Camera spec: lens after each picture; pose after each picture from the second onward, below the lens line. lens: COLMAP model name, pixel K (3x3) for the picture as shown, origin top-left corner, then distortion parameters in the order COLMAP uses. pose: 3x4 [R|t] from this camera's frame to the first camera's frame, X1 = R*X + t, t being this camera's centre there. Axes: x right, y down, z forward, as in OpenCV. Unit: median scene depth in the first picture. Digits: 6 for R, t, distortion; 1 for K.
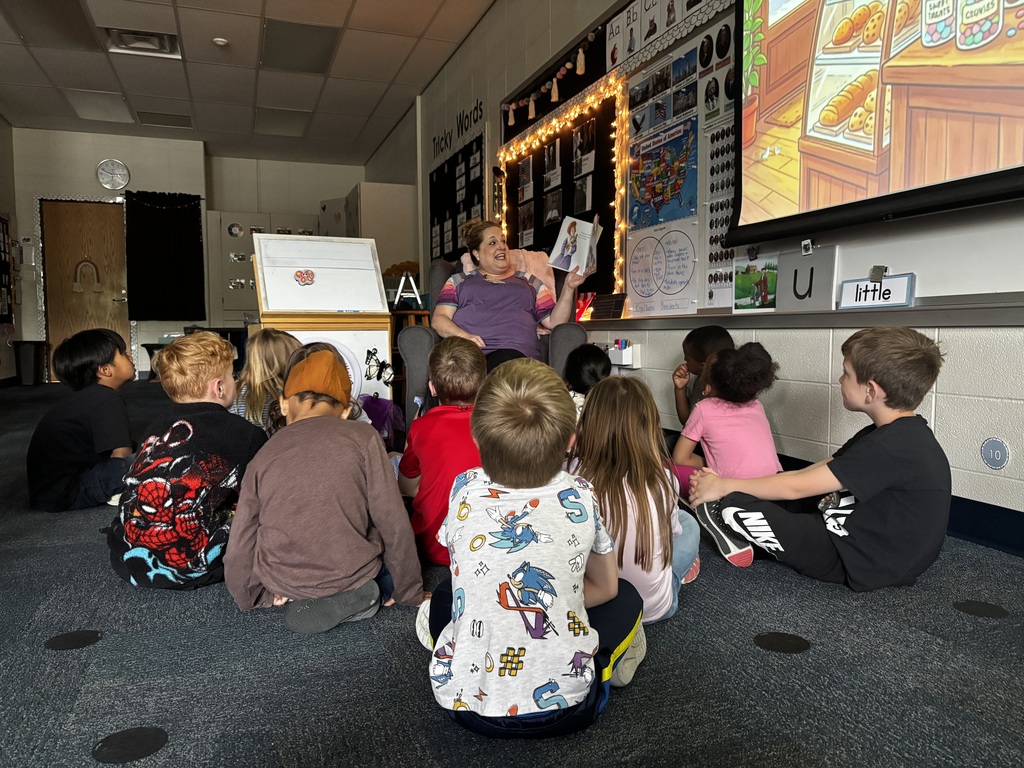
lens RADIAL K [[773.1, 0, 515.5], [0, 773.1, 382.9], [0, 0, 1]] dist [0.025234, -0.026966]
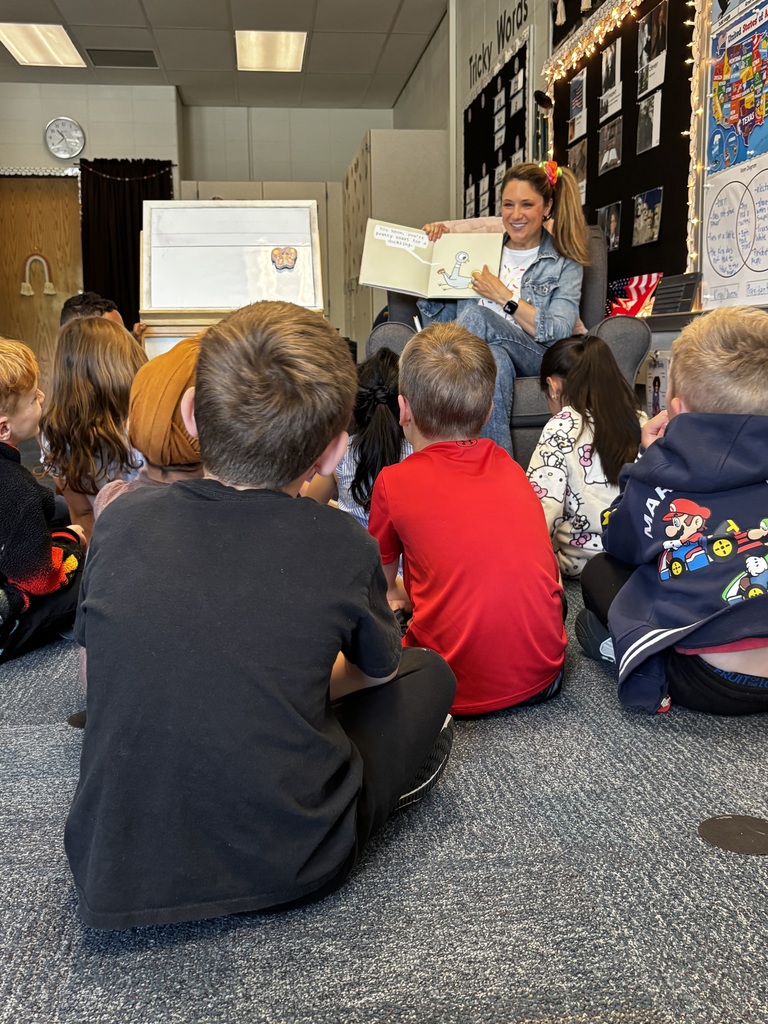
lens RADIAL K [[1066.5, 0, 392.7], [0, 1066.5, 513.2], [0, 0, 1]] dist [-0.003967, 0.000000]
pose [[0.975115, 0.027418, -0.219996, 0.091811], [-0.007798, 0.995951, 0.089559, 0.006278], [0.221561, -0.085614, 0.971381, 0.059891]]
